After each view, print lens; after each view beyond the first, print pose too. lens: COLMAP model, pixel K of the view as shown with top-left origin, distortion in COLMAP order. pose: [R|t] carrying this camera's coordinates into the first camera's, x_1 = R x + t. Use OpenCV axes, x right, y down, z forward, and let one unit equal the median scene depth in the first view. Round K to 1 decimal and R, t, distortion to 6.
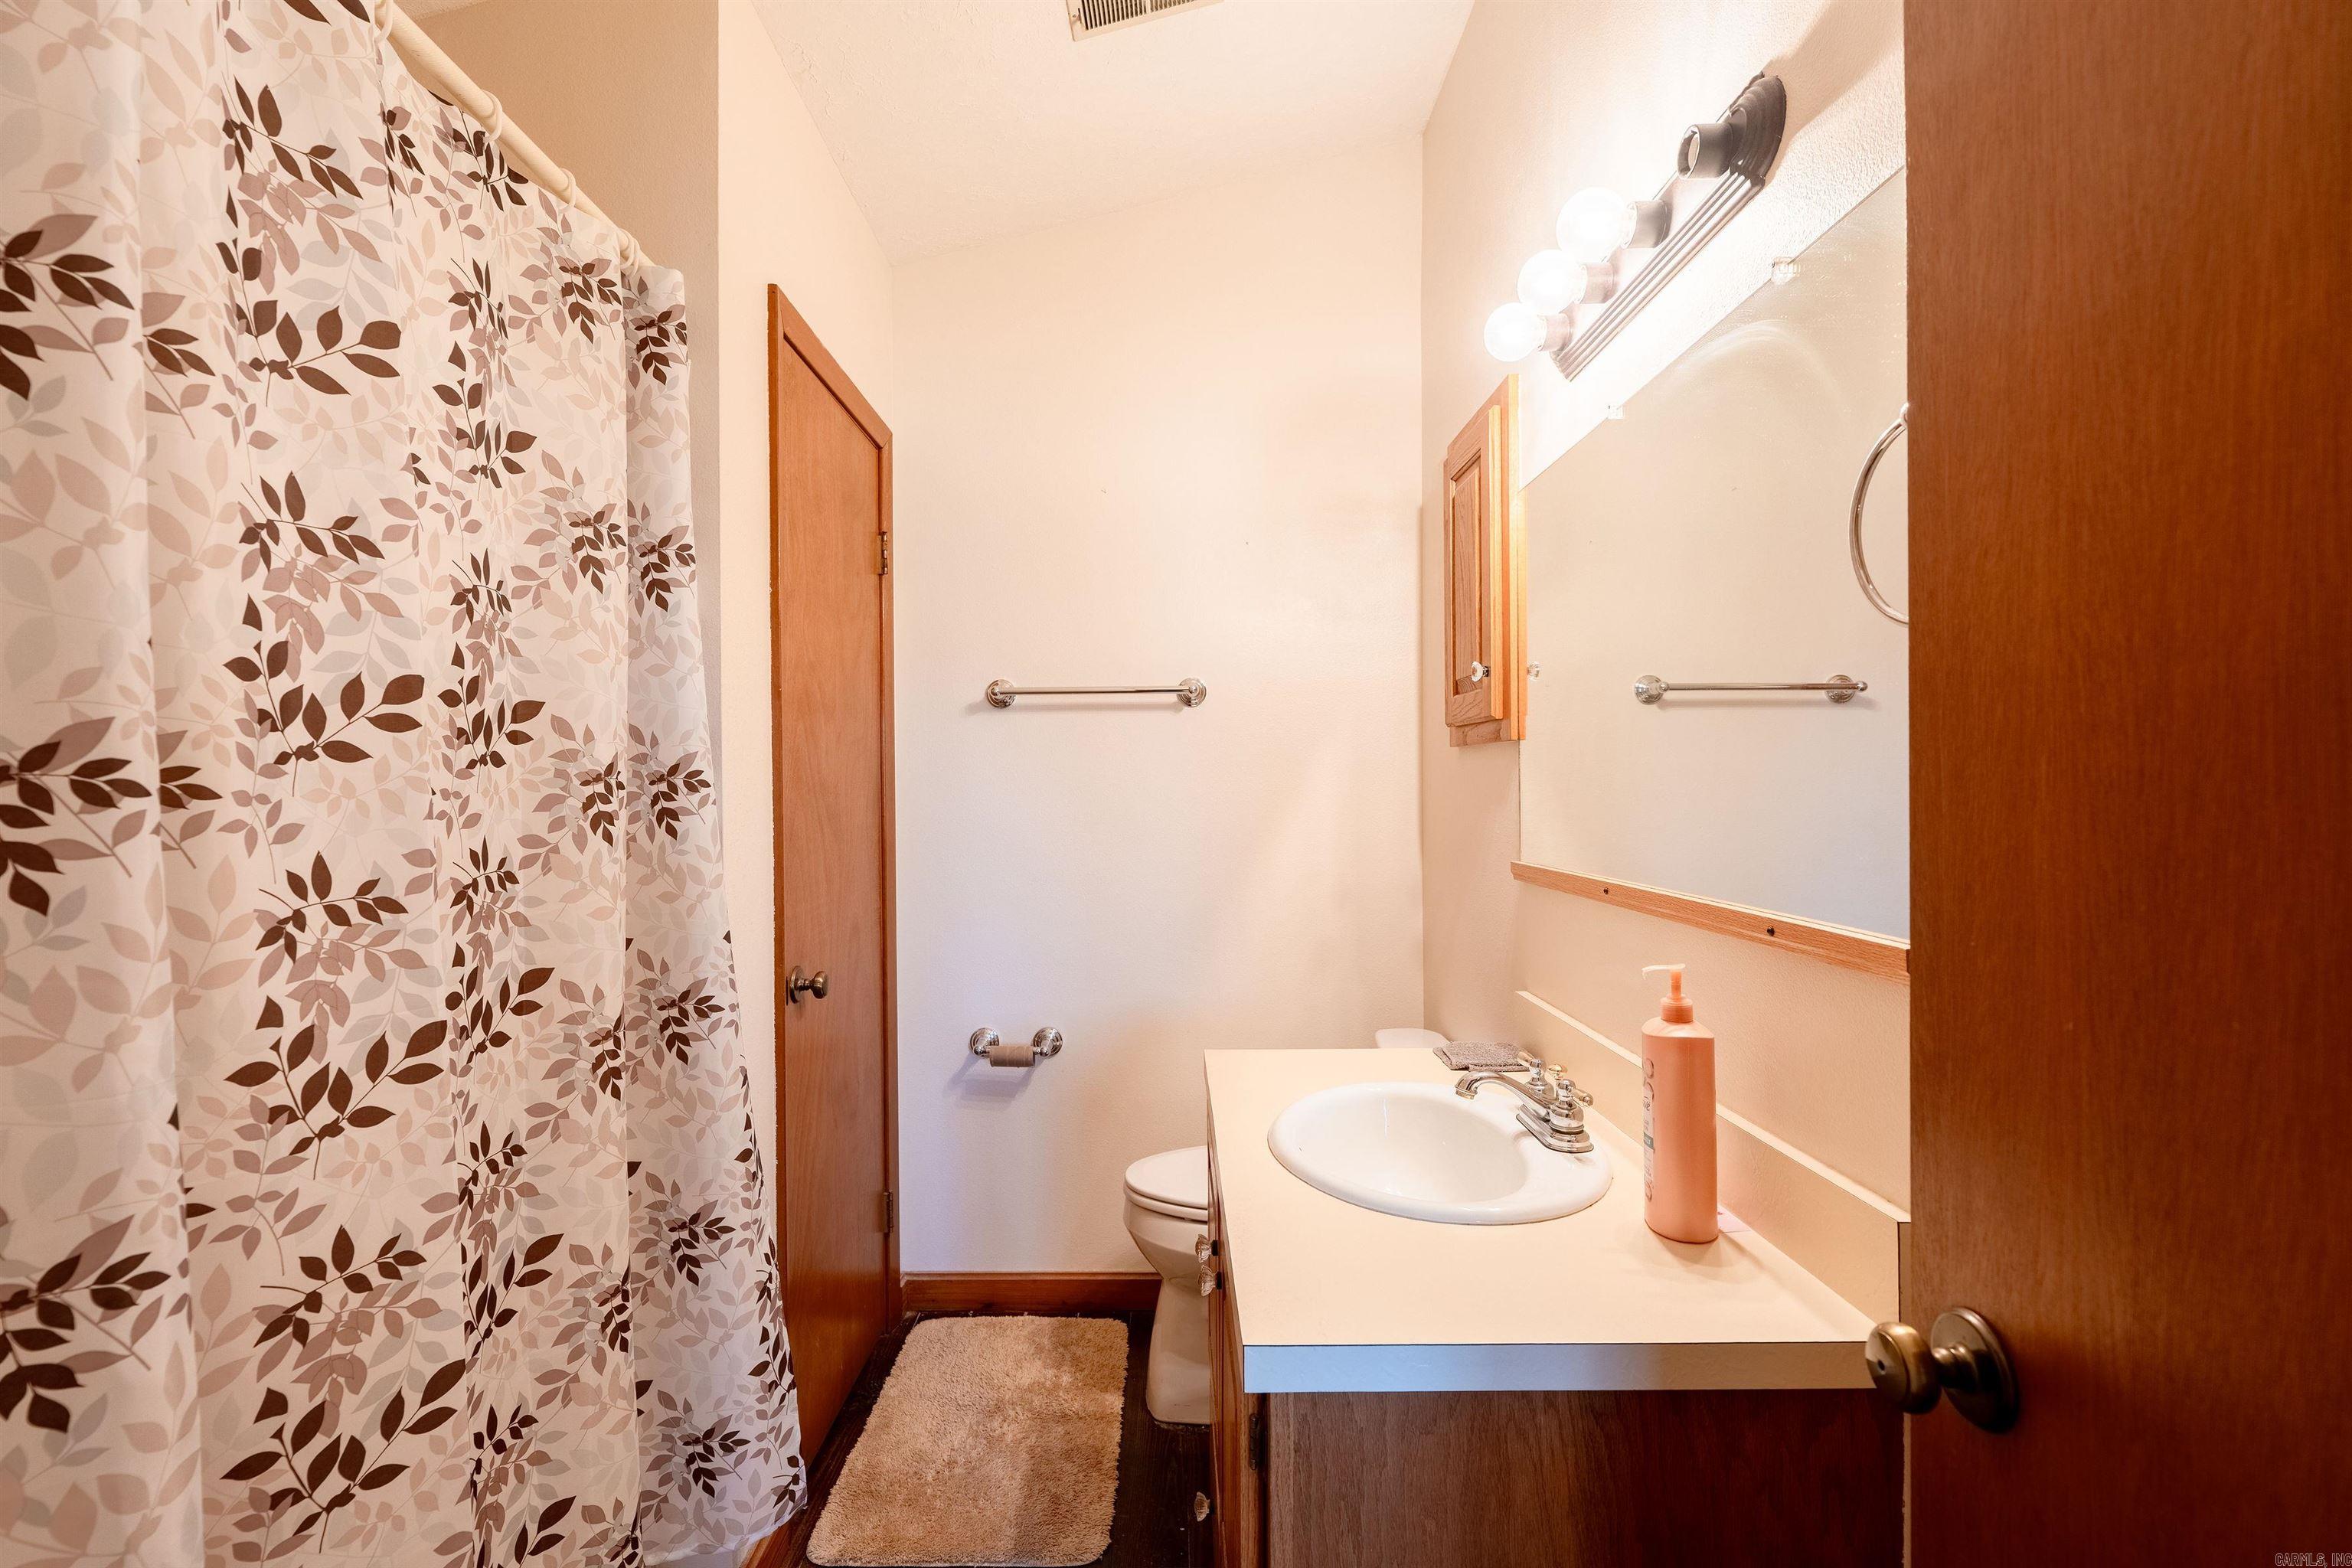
lens RADIAL K [[1054.4, 0, 1174.2], [0, 1054.4, 785.0], [0, 0, 1]] dist [-0.004317, 0.001045]
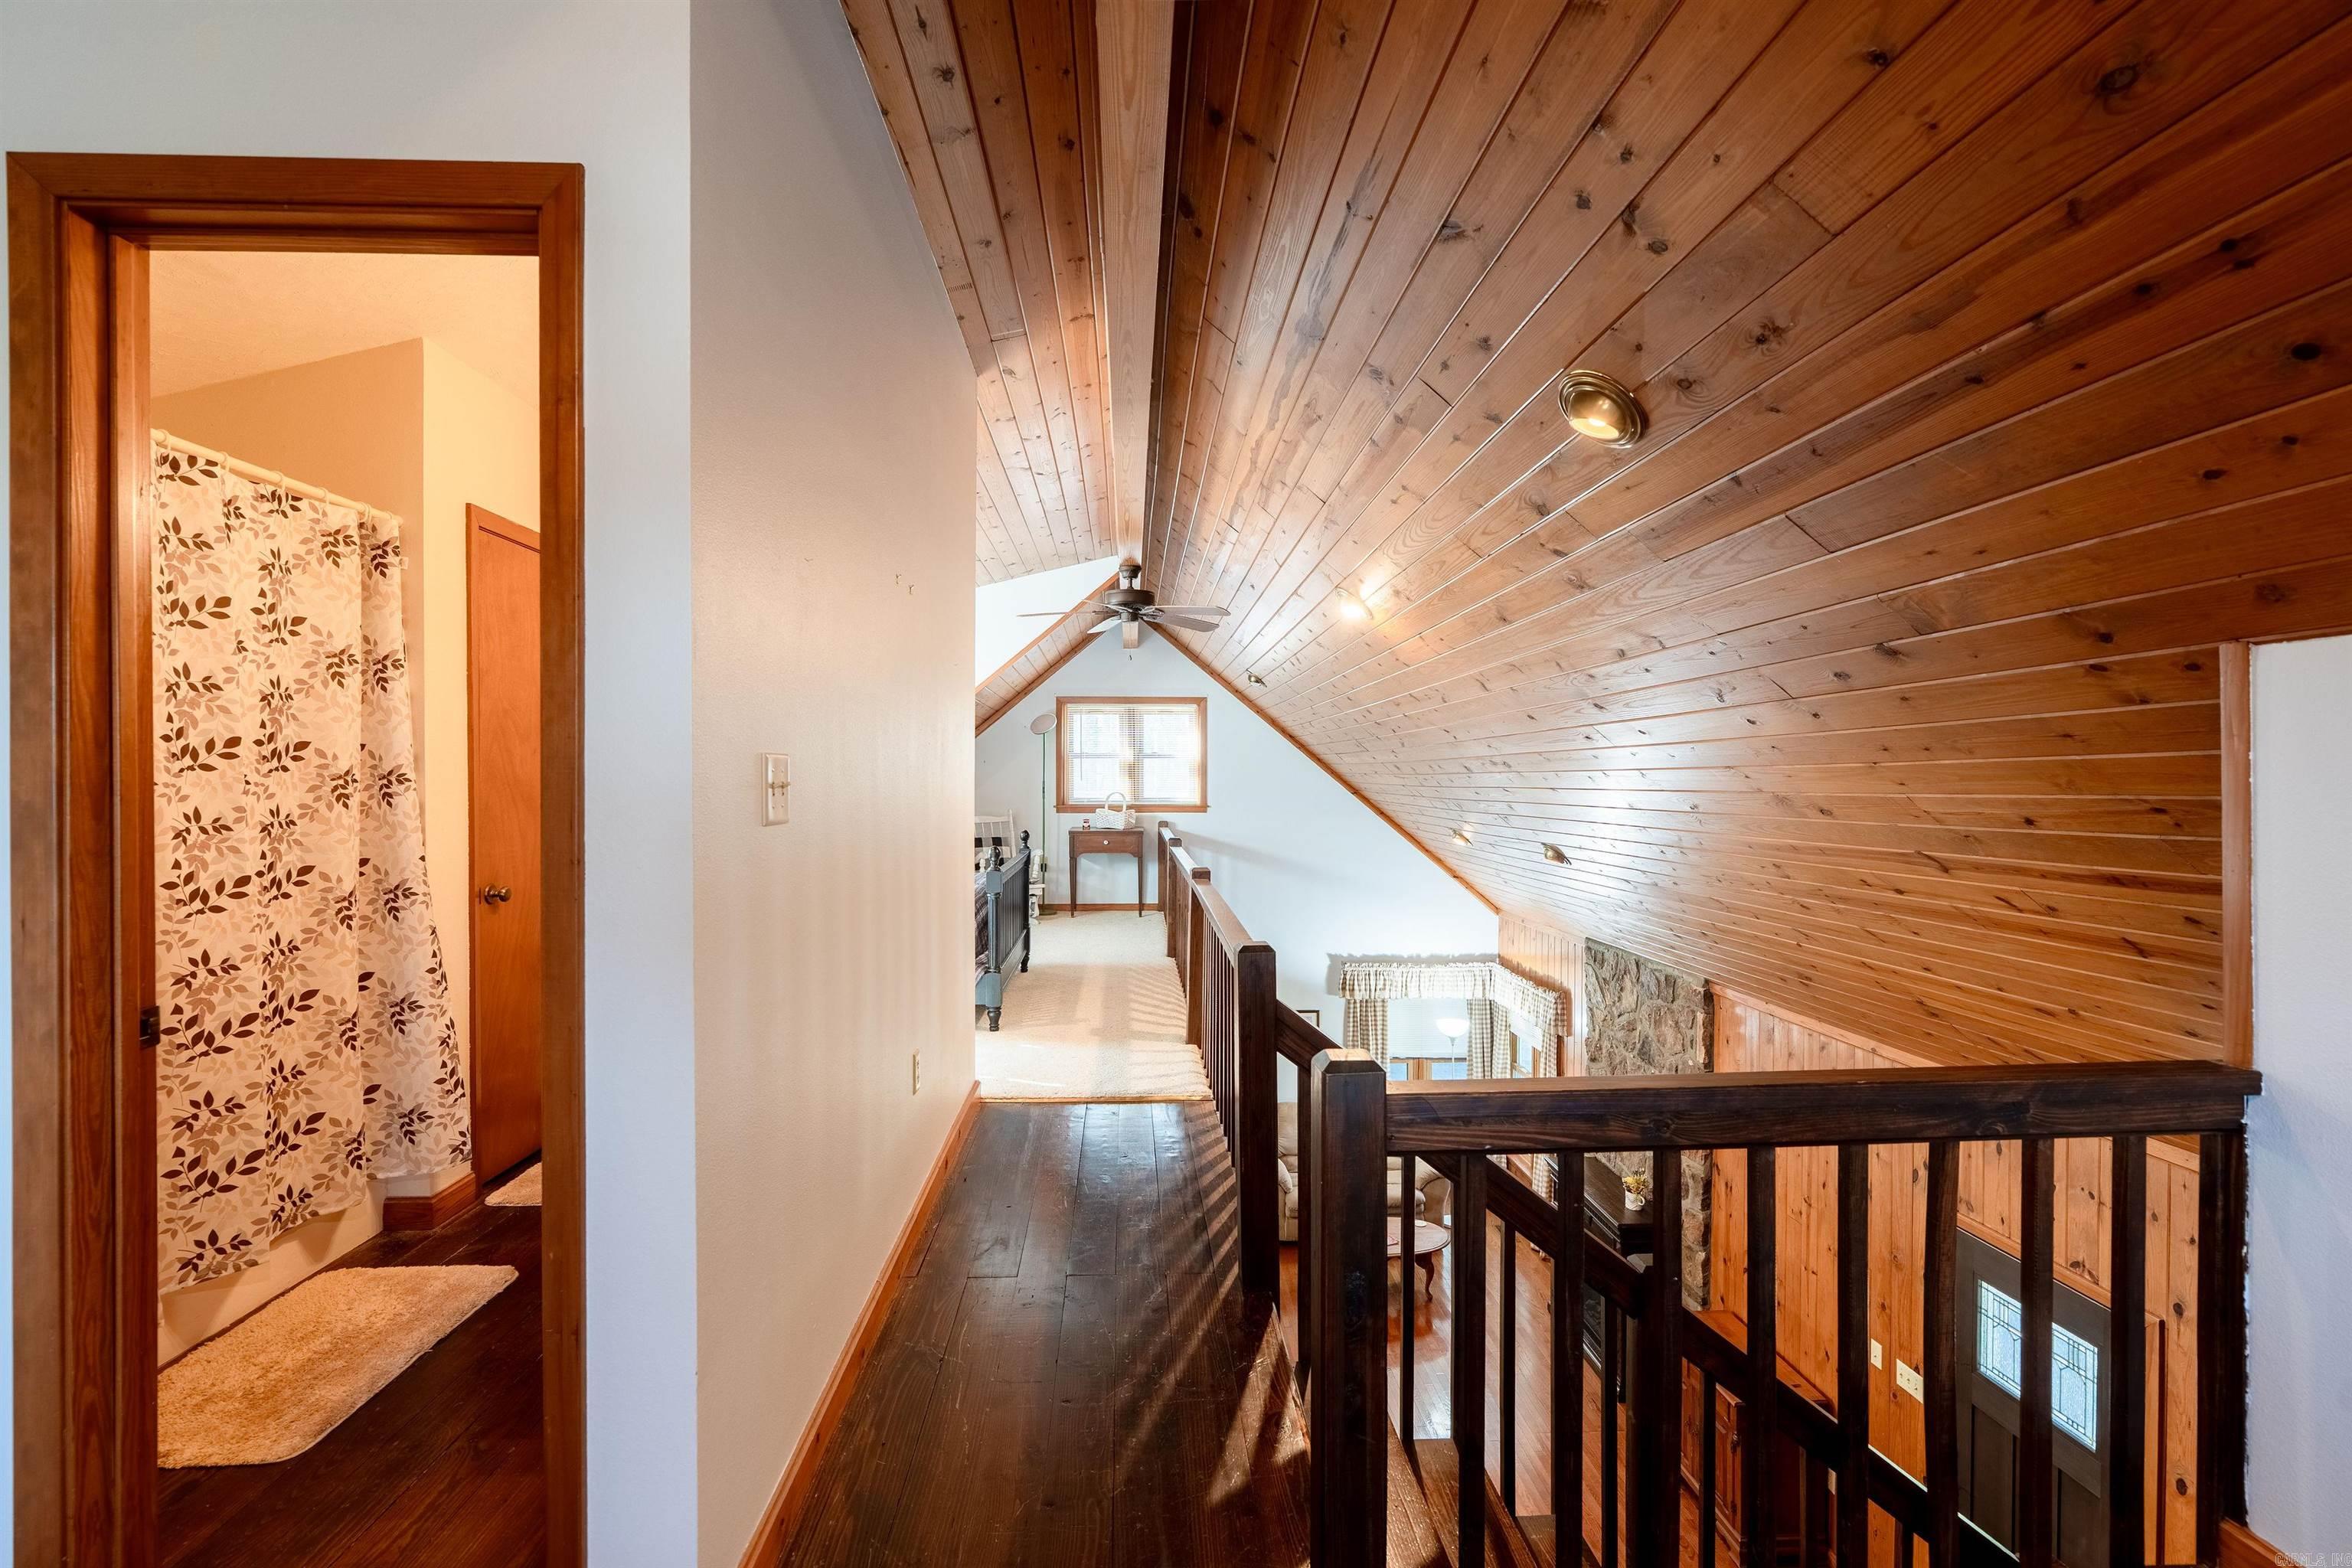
lens RADIAL K [[1054.4, 0, 1175.7], [0, 1054.4, 783.9], [0, 0, 1]] dist [-0.004317, 0.001045]
pose [[0.998933, 0.002571, 0.046109, 1.155913], [-0.002719, 0.999991, 0.003150, -0.004774], [-0.046101, -0.003272, 0.998931, -1.329099]]
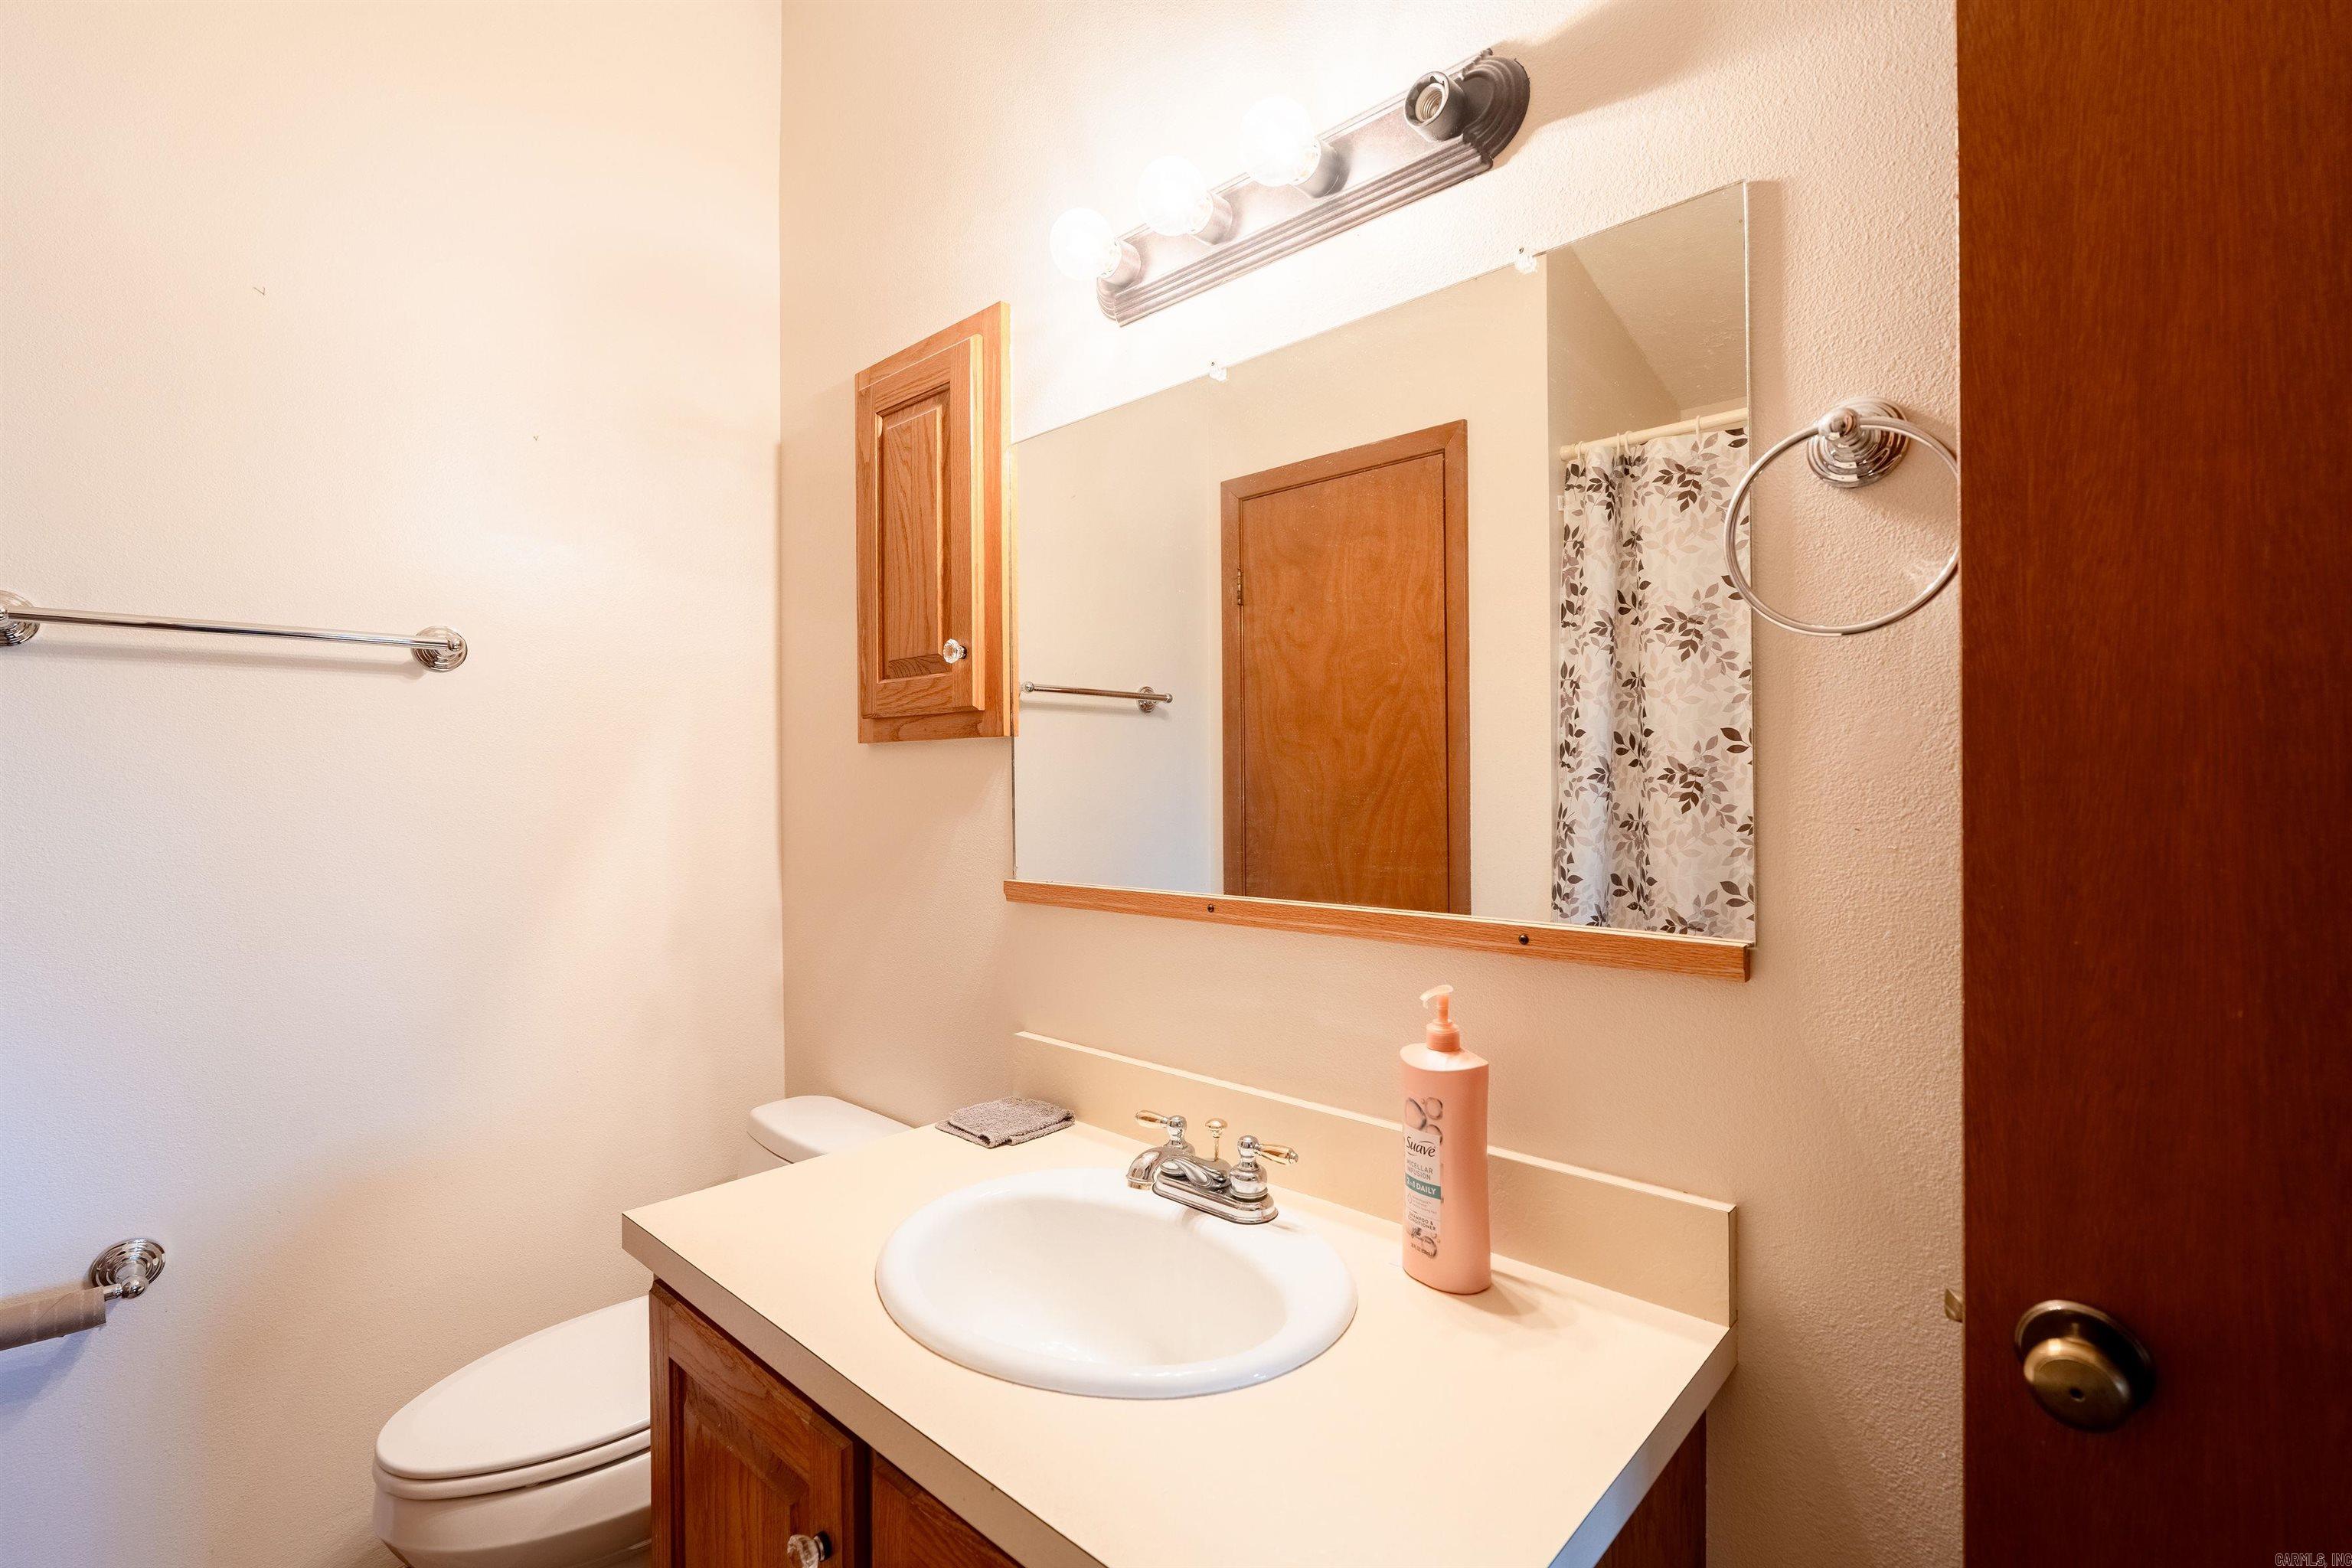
lens RADIAL K [[1054.4, 0, 1176.8], [0, 1054.4, 783.3], [0, 0, 1]] dist [-0.004317, 0.001045]
pose [[0.683943, -0.002533, 0.729531, -0.198839], [0.005646, 0.999982, -0.001822, -0.002562], [-0.729514, 0.005365, 0.683945, 0.320192]]
